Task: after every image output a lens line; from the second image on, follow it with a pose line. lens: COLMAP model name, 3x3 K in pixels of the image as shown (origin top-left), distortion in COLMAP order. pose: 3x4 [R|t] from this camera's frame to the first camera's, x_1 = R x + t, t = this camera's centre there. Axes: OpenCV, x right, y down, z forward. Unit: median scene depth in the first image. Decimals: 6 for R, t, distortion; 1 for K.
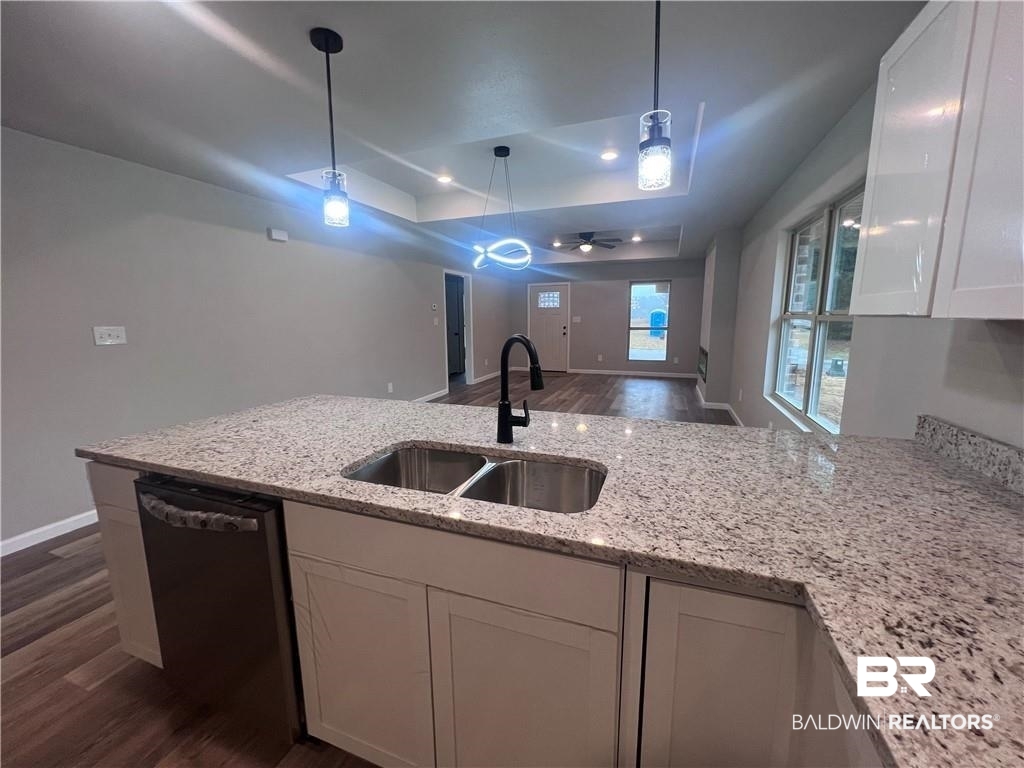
lens RADIAL K [[413.3, 0, 509.0], [0, 413.3, 384.8], [0, 0, 1]] dist [0.000764, -0.000041]
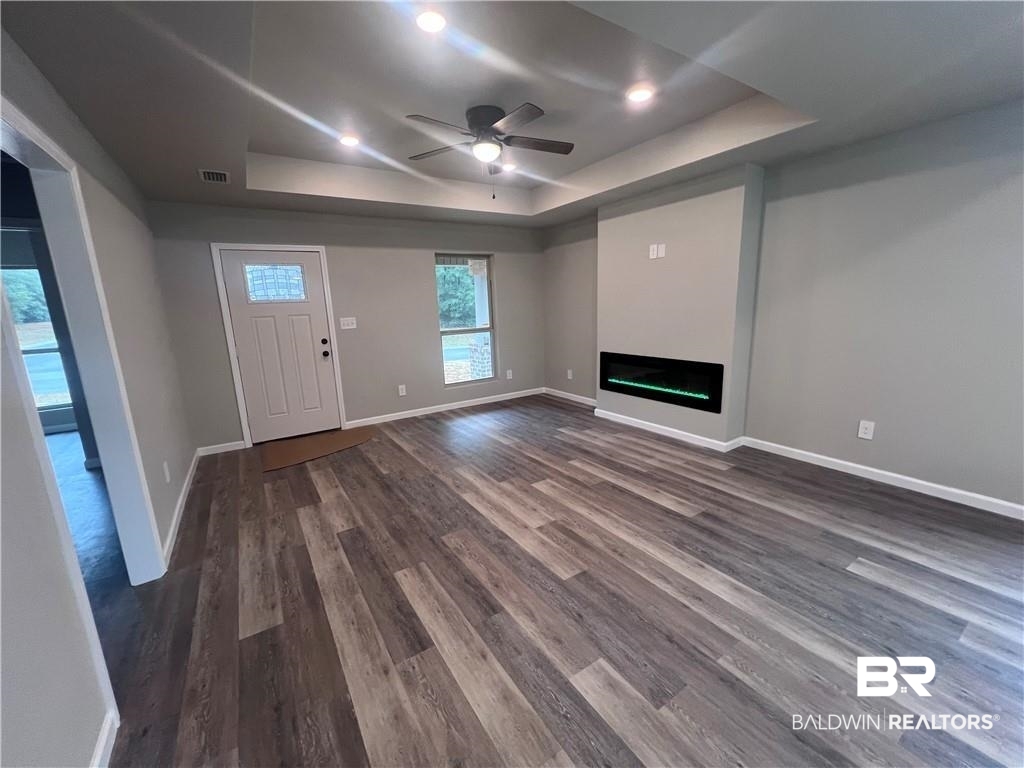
lens RADIAL K [[413.3, 0, 515.6], [0, 413.3, 386.3], [0, 0, 1]] dist [0.000764, -0.000041]
pose [[0.581852, -0.176529, 0.793905, -0.859364], [0.164192, 0.981556, 0.097917, -0.646653], [-0.796548, 0.073380, 0.600105, 3.556591]]
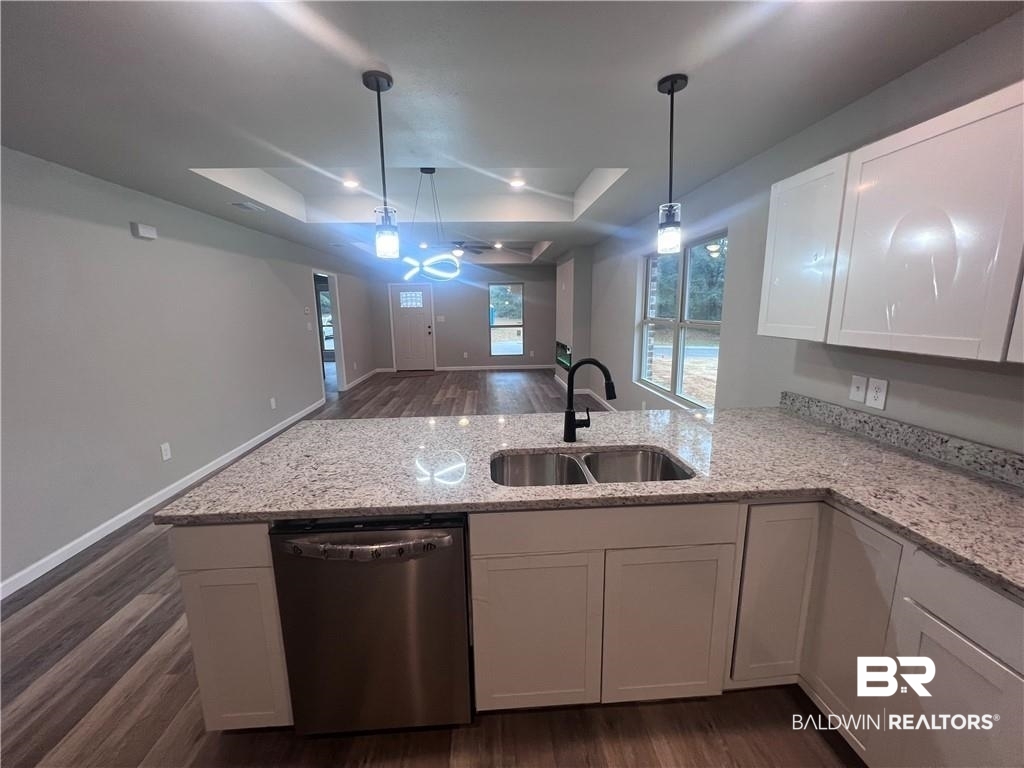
lens RADIAL K [[413.3, 0, 511.7], [0, 413.3, 382.3], [0, 0, 1]] dist [0.000764, -0.000041]
pose [[0.911629, -0.079127, 0.403326, -0.681389], [0.074933, 0.996844, 0.026196, -0.090530], [-0.404126, 0.006341, 0.914681, -0.096768]]
